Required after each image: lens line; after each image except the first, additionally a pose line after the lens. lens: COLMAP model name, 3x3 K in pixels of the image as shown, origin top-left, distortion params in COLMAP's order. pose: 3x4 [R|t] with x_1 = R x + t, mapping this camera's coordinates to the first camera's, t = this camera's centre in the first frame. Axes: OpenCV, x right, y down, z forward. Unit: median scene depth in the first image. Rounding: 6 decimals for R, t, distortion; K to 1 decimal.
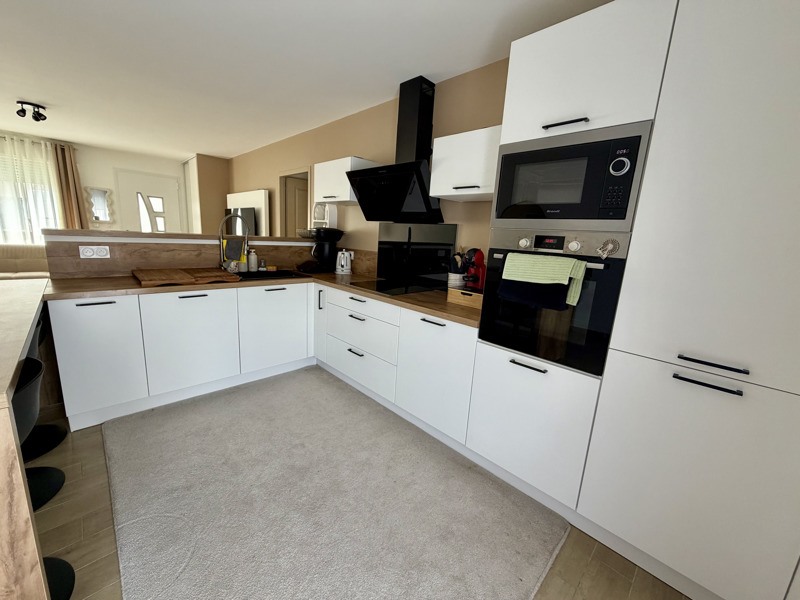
lens RADIAL K [[319.7, 0, 398.4], [0, 319.7, 298.7], [0, 0, 1]] dist [-0.004719, 0.000197]
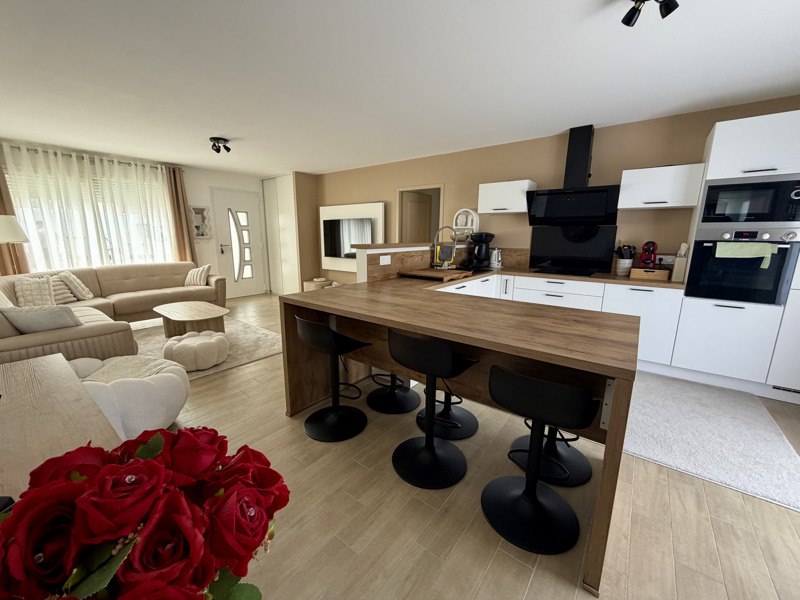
lens RADIAL K [[319.7, 0, 397.2], [0, 319.7, 299.8], [0, 0, 1]] dist [-0.004719, 0.000197]
pose [[0.989479, -0.079601, 0.120810, -0.907470], [0.078710, 0.996824, 0.012132, 0.005897], [-0.121392, -0.002496, 0.992601, -0.285850]]
